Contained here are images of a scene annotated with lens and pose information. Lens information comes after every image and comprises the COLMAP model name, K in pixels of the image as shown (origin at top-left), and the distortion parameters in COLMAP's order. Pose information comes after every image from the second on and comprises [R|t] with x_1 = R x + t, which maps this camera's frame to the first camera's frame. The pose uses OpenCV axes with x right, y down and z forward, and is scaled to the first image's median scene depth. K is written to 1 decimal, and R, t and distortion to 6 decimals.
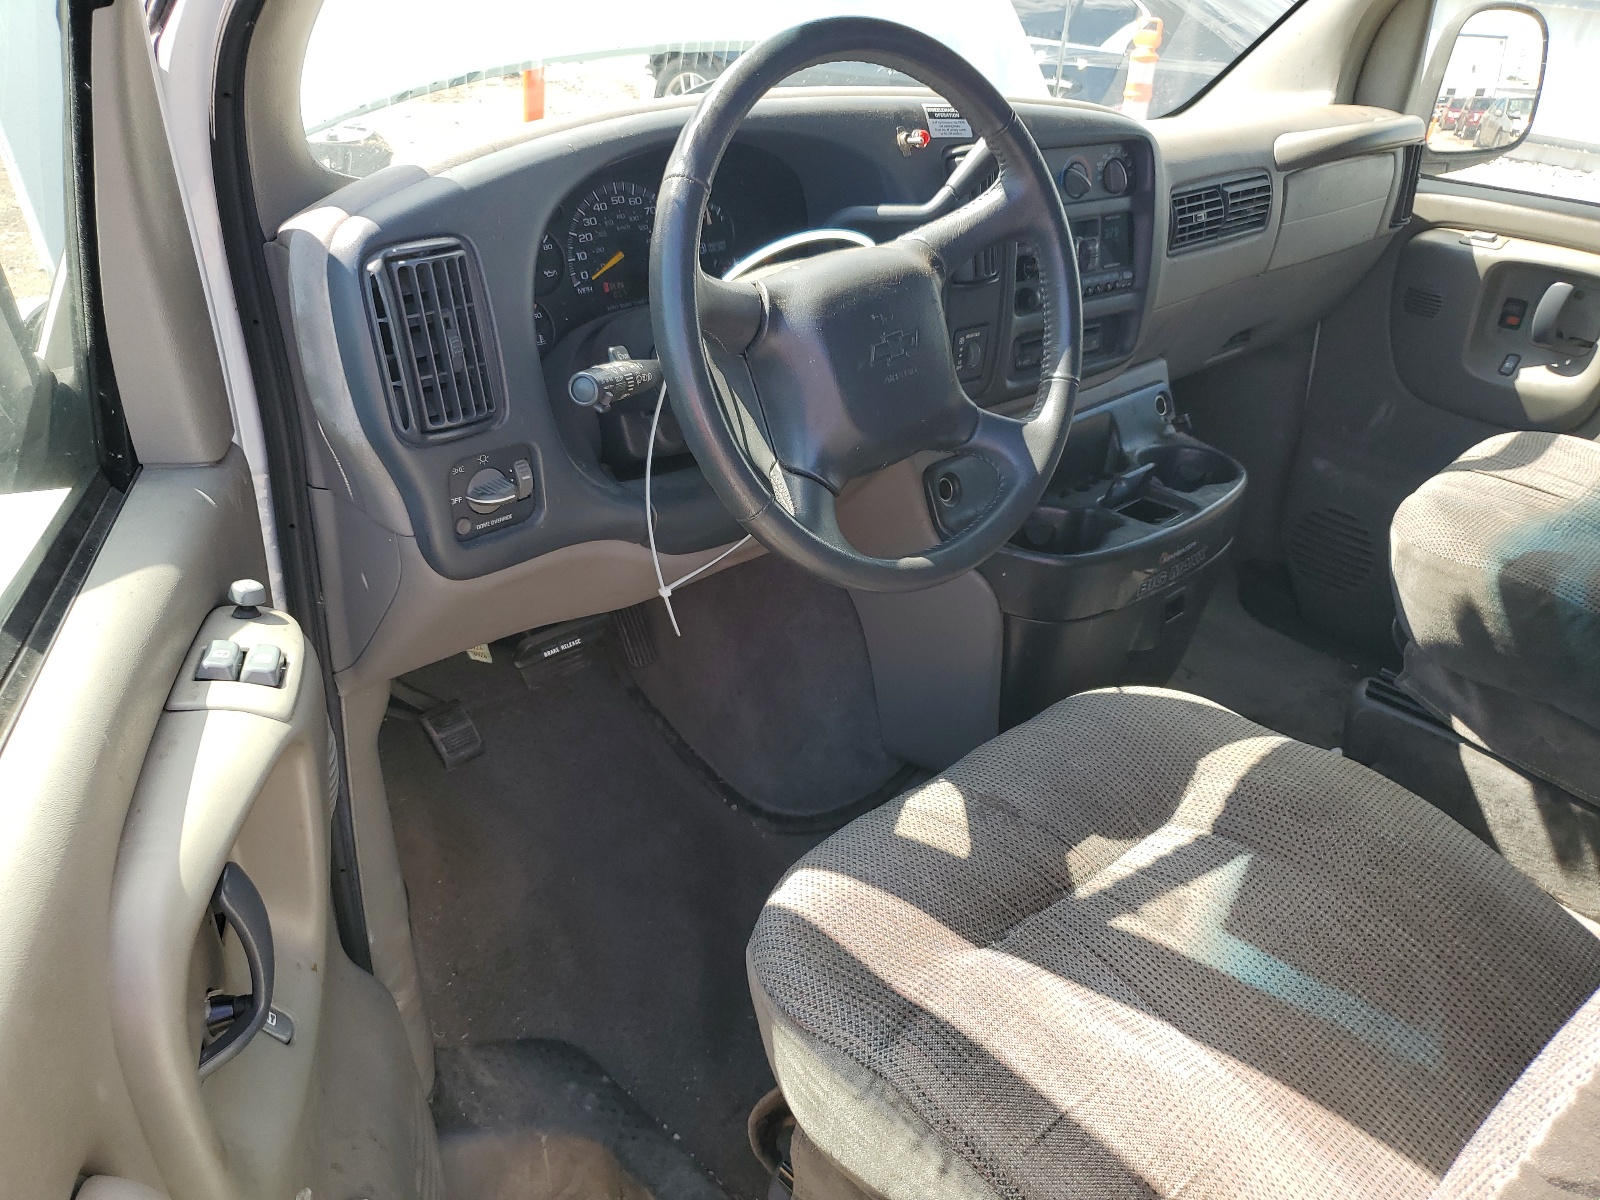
lens RADIAL K [[1220.7, 0, 800.1], [0, 1220.7, 601.8], [0, 0, 1]] dist [0.005247, -0.002137]
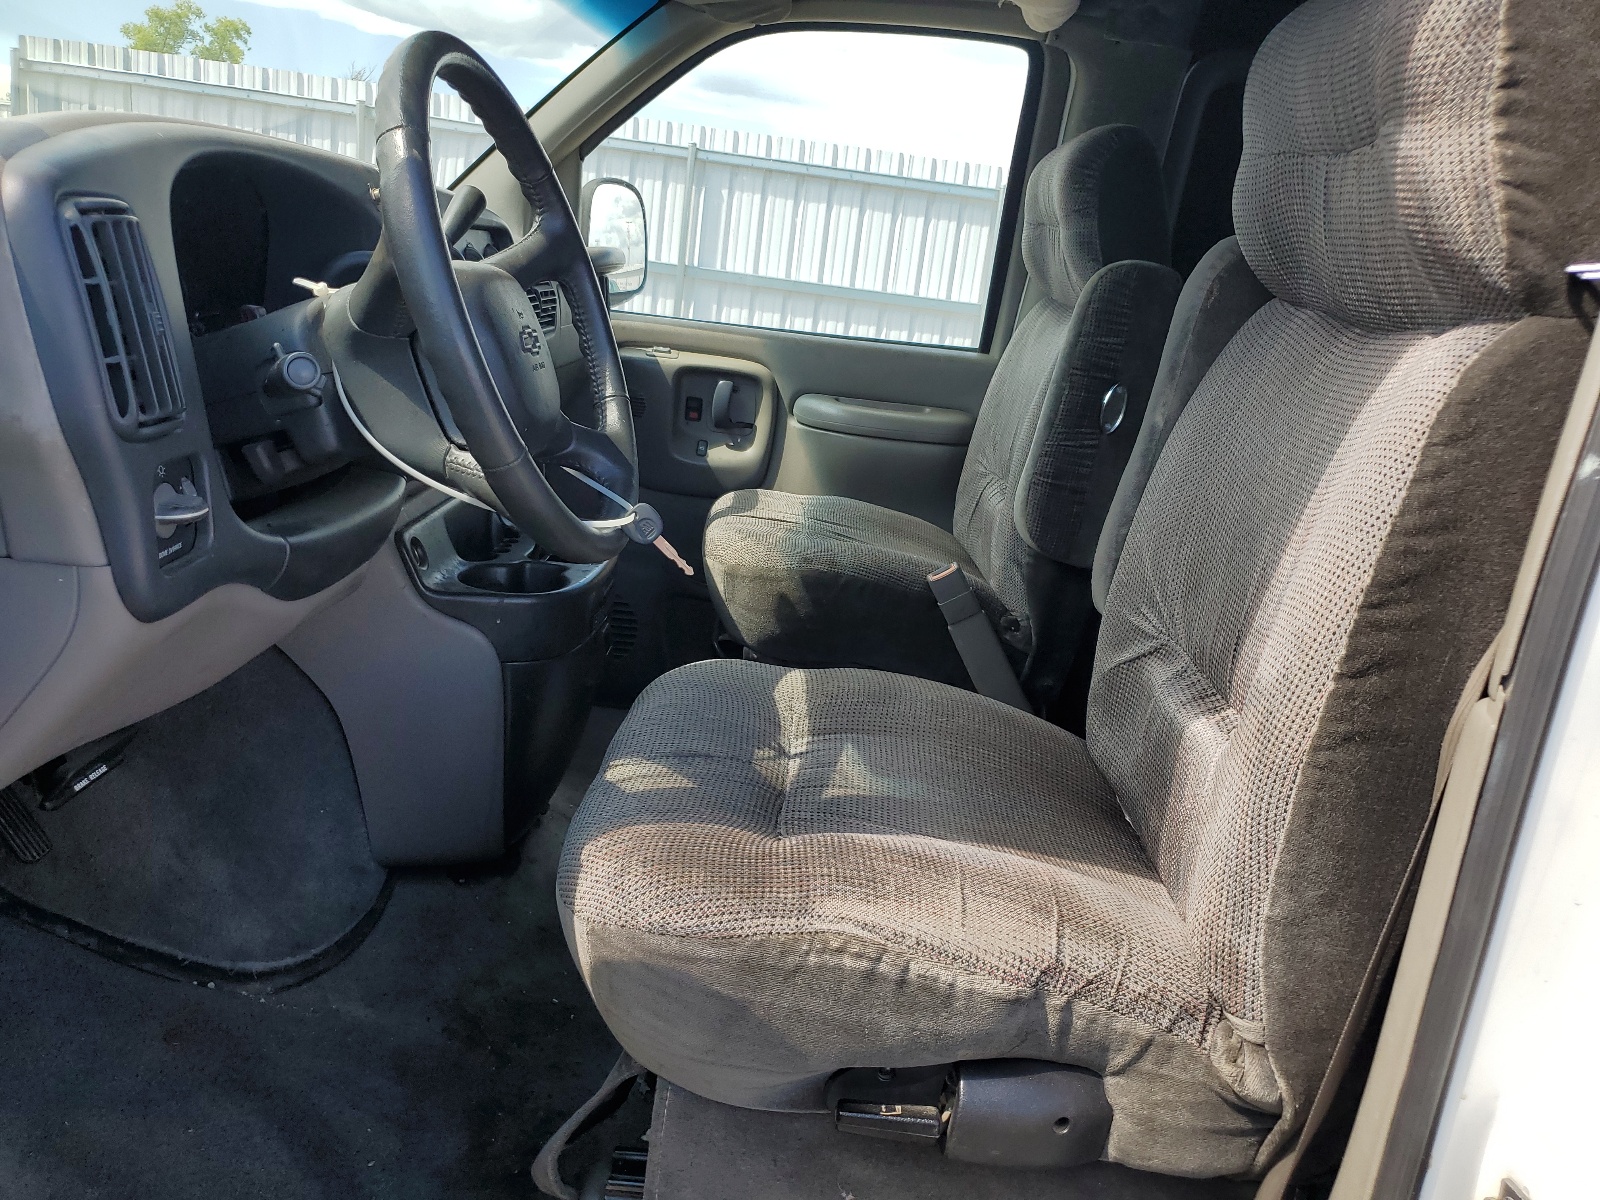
lens RADIAL K [[1220.7, 0, 798.4], [0, 1220.7, 598.9], [0, 0, 1]] dist [0.005247, -0.002137]
pose [[0.704192, -0.158944, 0.691990, -0.310278], [0.278787, 0.958244, -0.063603, 0.080975], [-0.652987, 0.237707, 0.719099, 0.075979]]
